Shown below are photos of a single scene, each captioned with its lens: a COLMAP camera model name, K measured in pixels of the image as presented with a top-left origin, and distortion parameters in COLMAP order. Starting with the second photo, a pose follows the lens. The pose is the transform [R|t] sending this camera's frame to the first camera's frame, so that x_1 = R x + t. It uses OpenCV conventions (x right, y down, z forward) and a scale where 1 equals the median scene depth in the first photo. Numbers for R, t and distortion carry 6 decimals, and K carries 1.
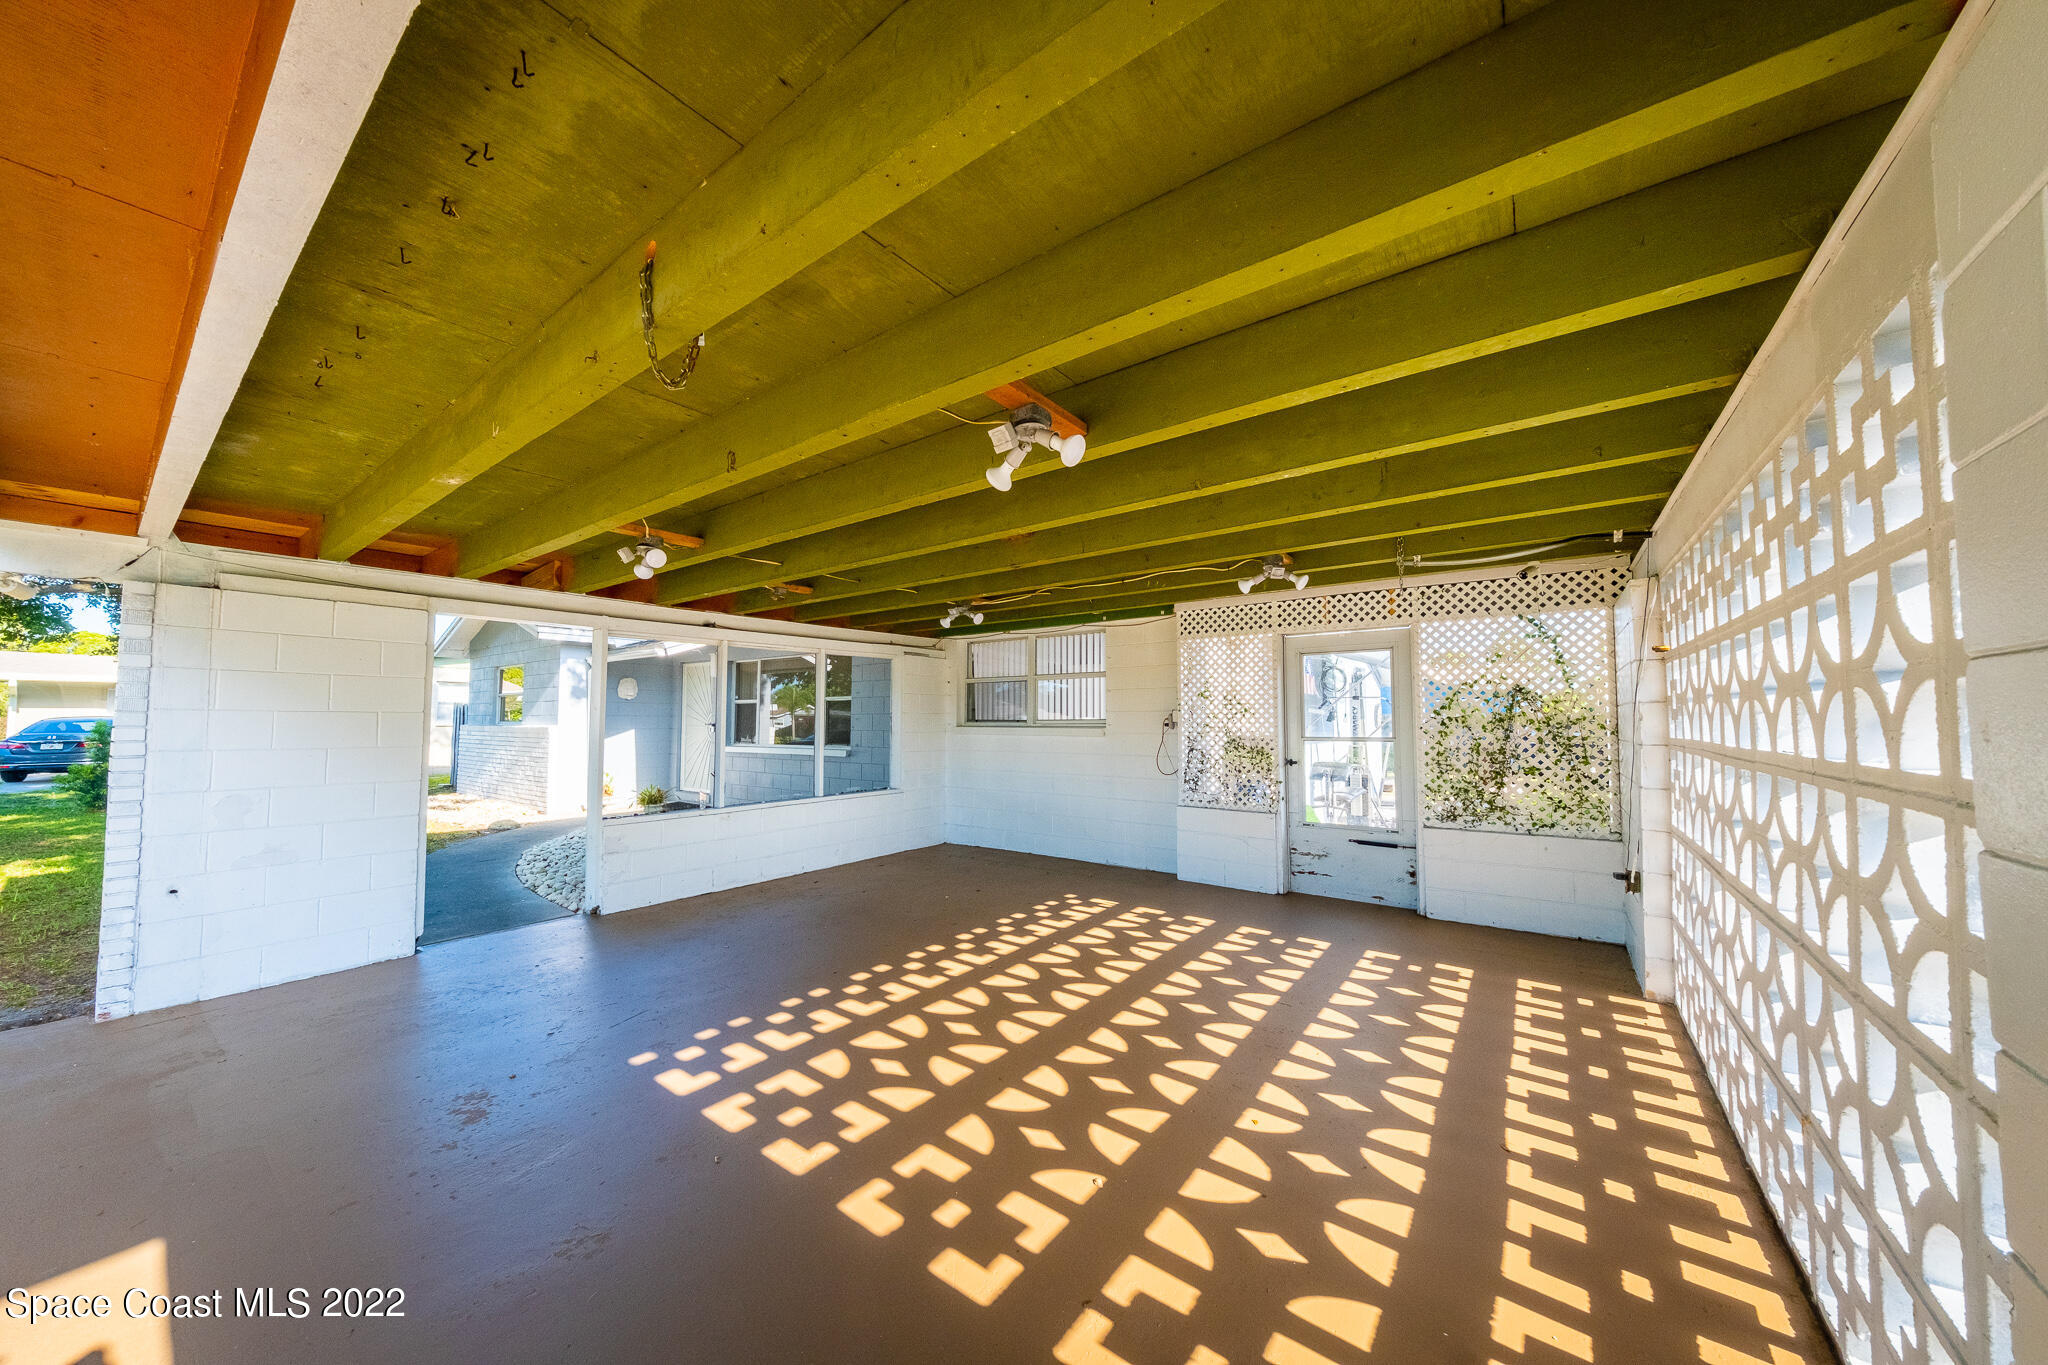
lens RADIAL K [[696.5, 0, 1024.0], [0, 696.5, 687.6], [0, 0, 1]] dist [-0.000234, -0.000059]
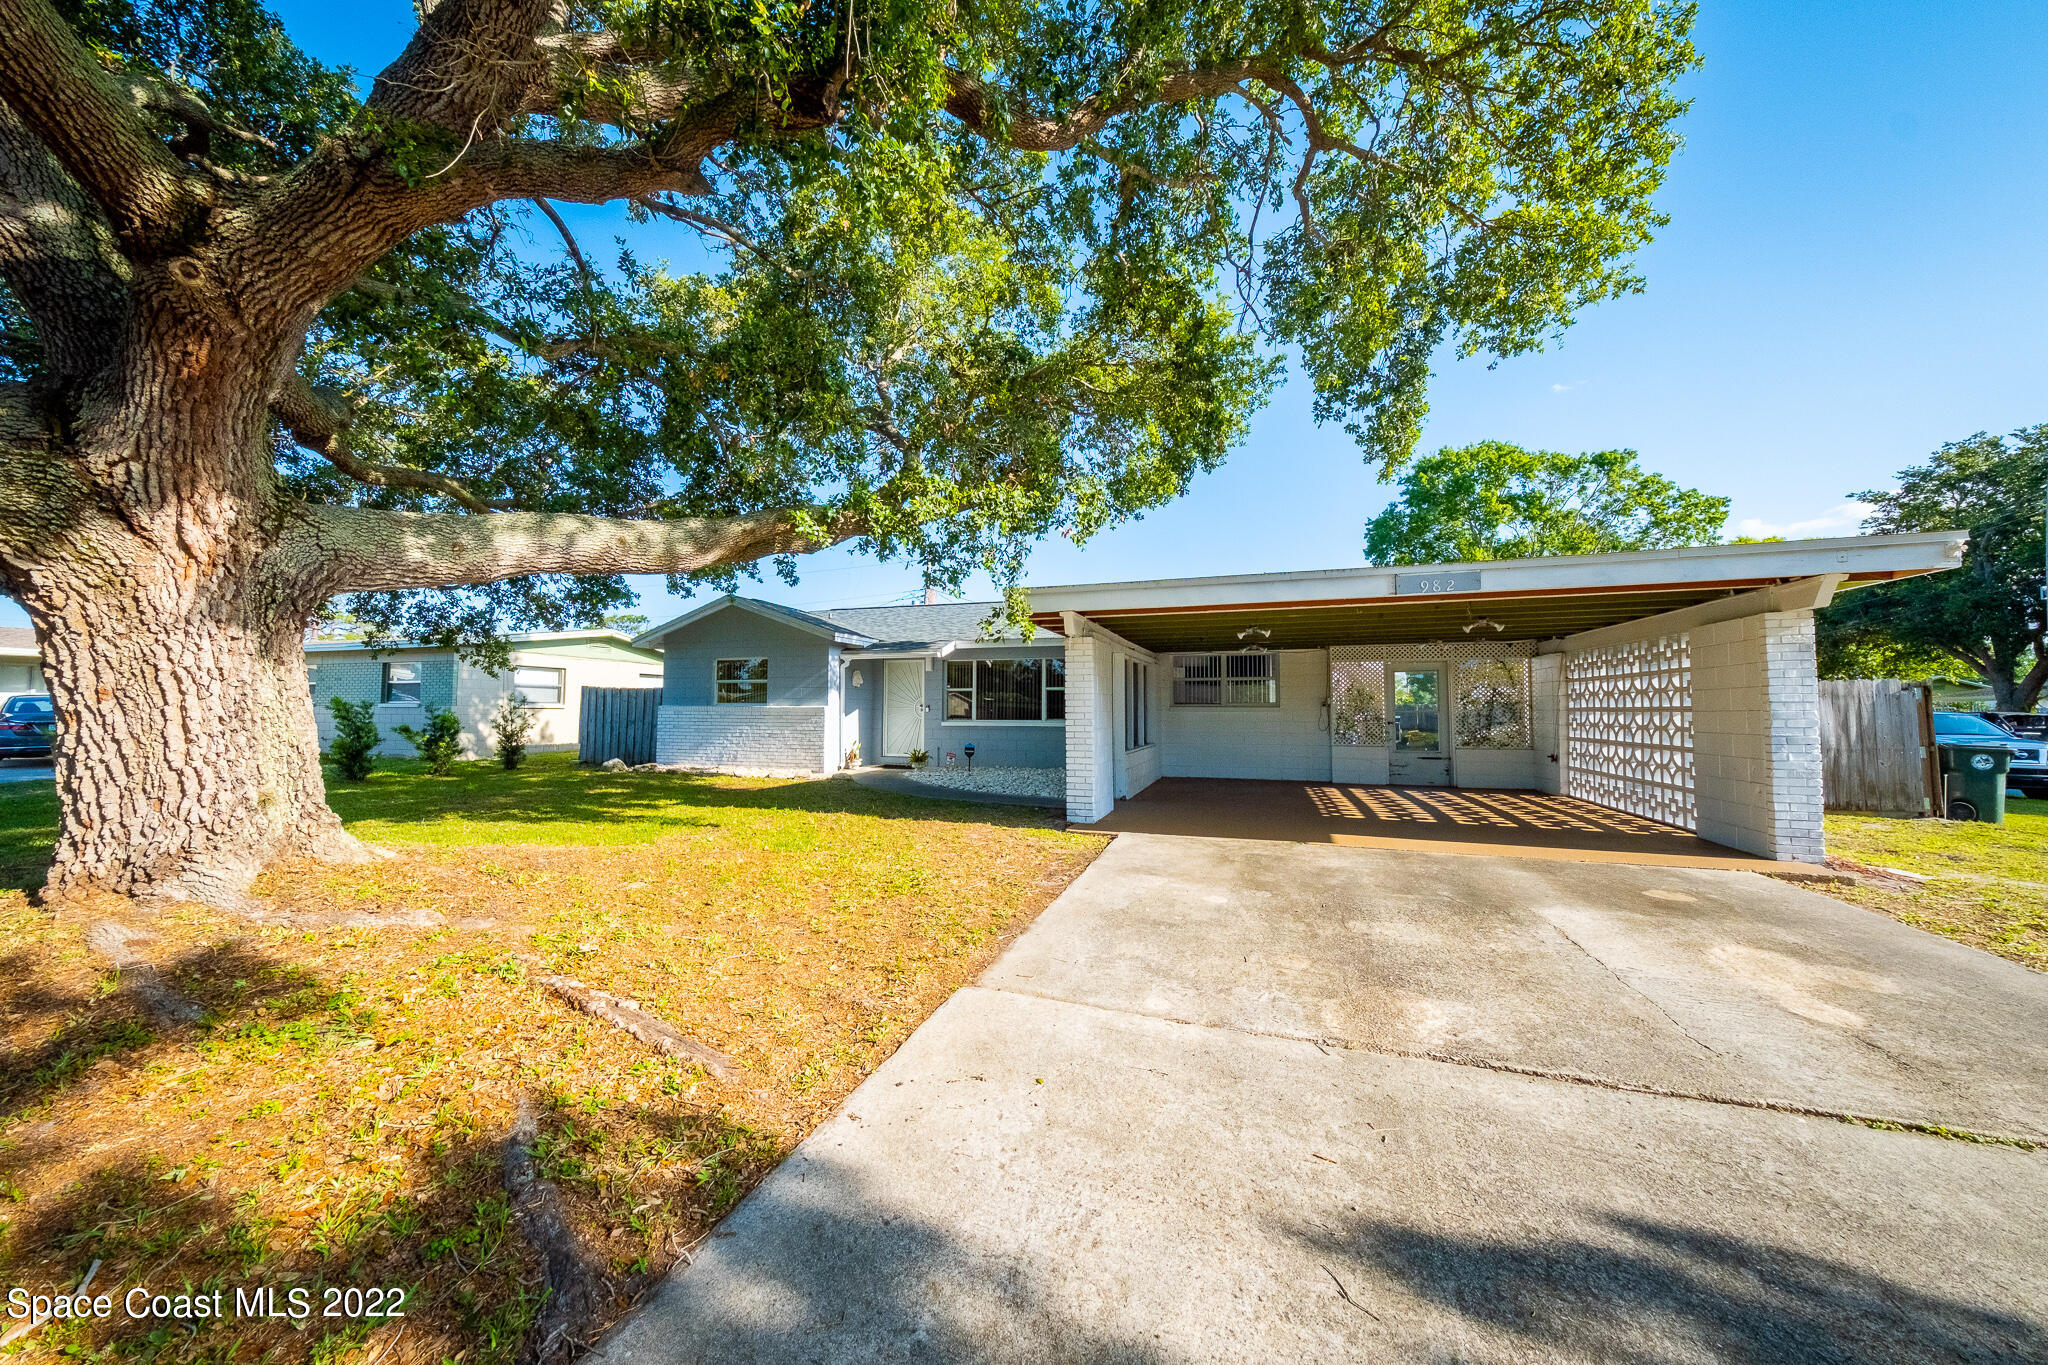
lens RADIAL K [[695.2, 0, 1018.5], [0, 695.2, 687.9], [0, 0, 1]] dist [0.001144, -0.000064]
pose [[0.958255, 0.012444, 0.285645, -0.928183], [-0.016748, 0.999780, 0.012627, -0.004377], [-0.285425, -0.016884, 0.958252, -0.499433]]
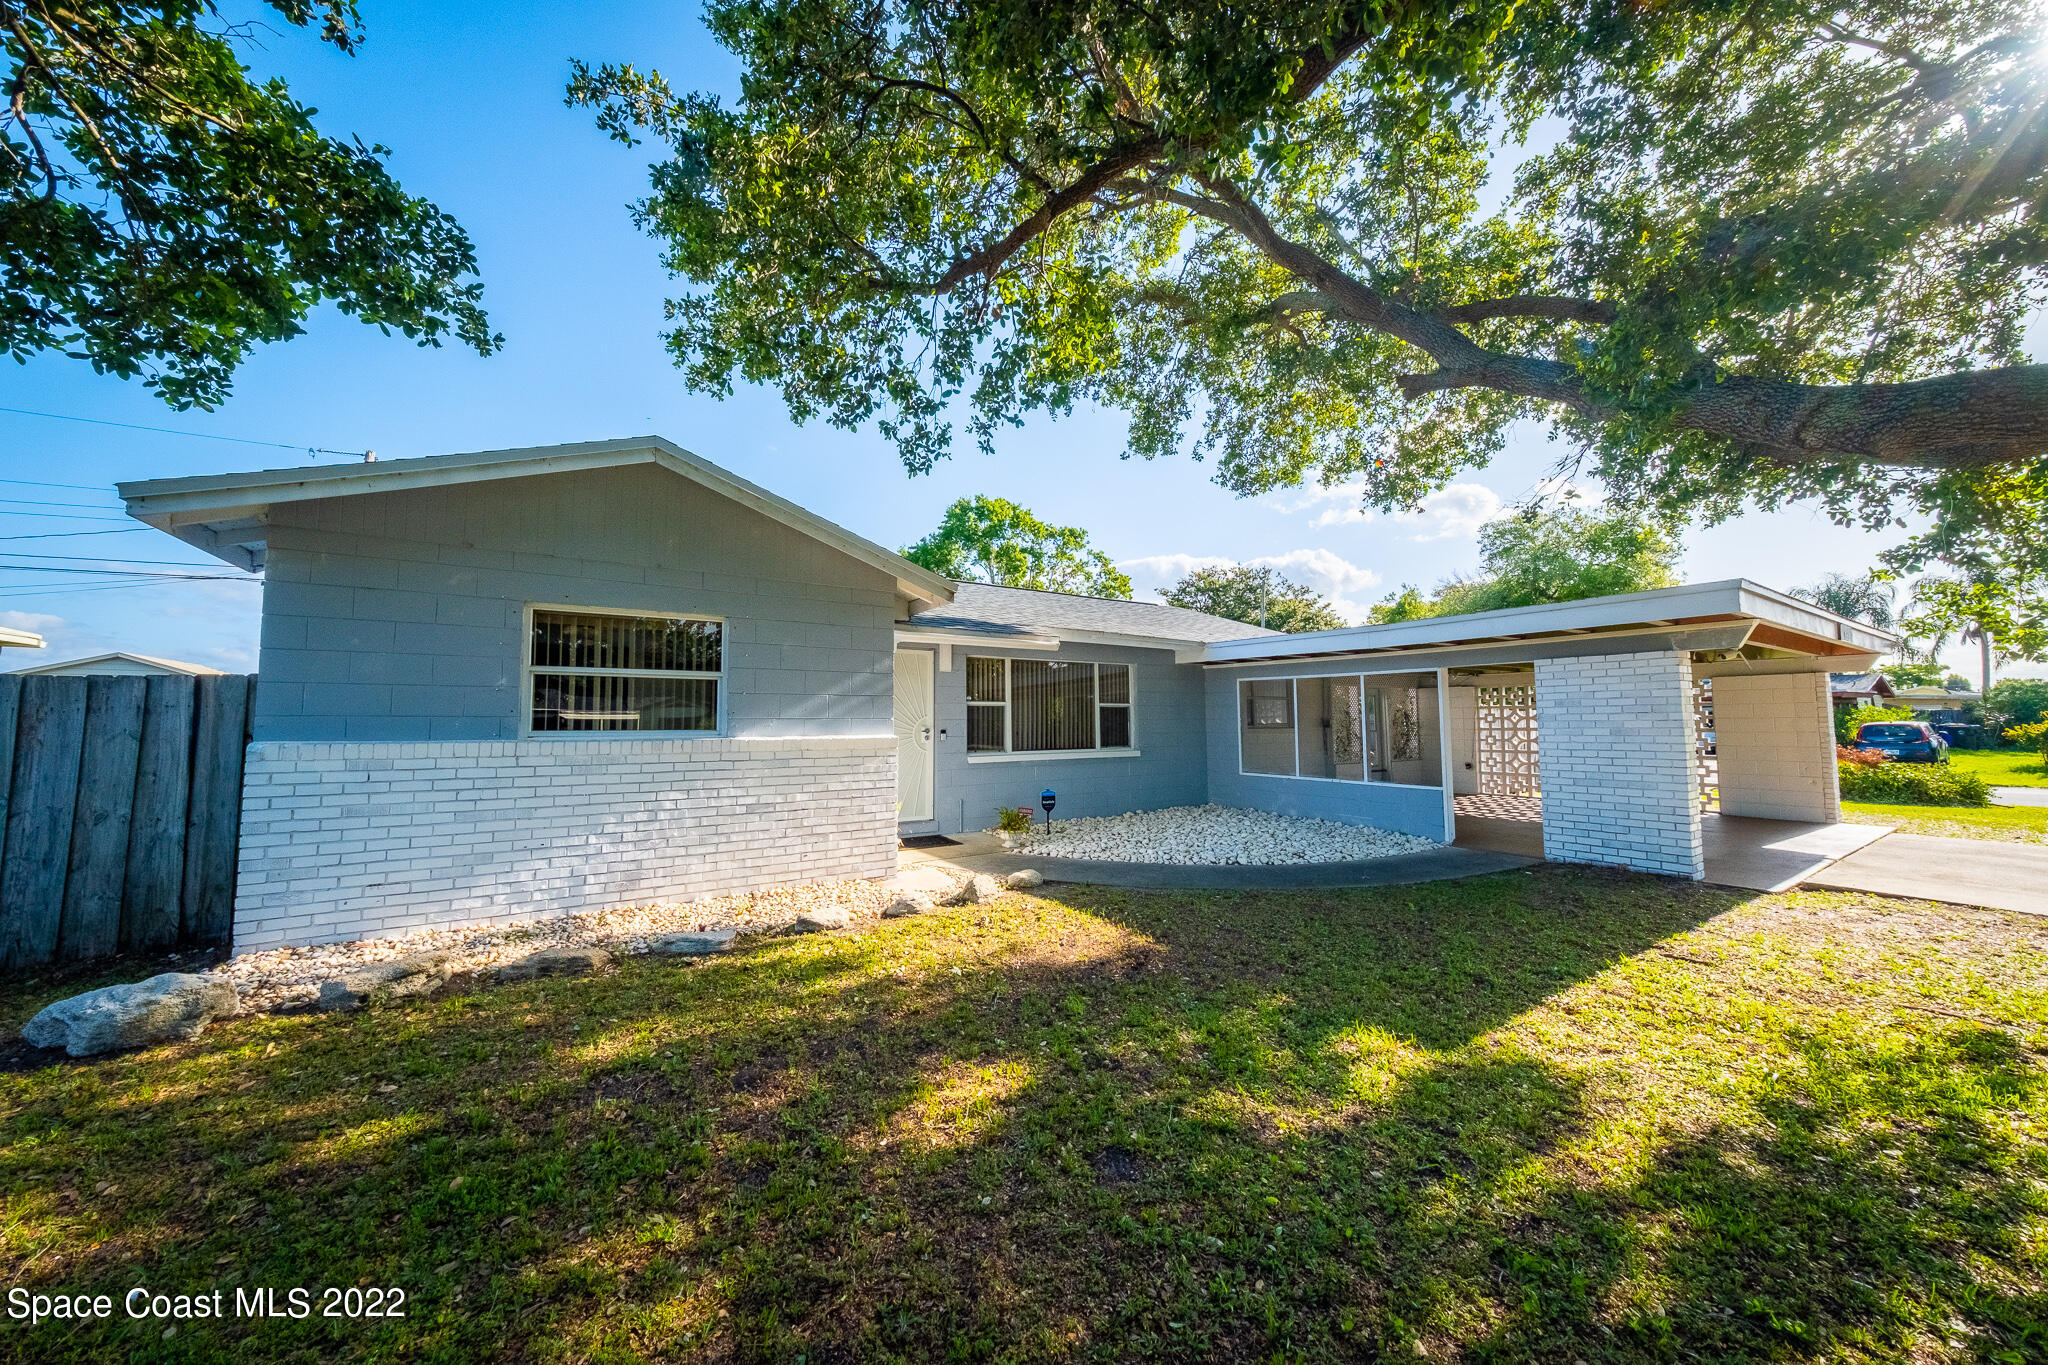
lens RADIAL K [[695.2, 0, 1018.5], [0, 695.2, 687.9], [0, 0, 1]] dist [0.001144, -0.000064]
pose [[0.356684, 0.045367, 0.933123, -1.615210], [-0.039657, 0.998655, -0.033394, 0.036303], [-0.933383, -0.025094, 0.358004, 0.872332]]
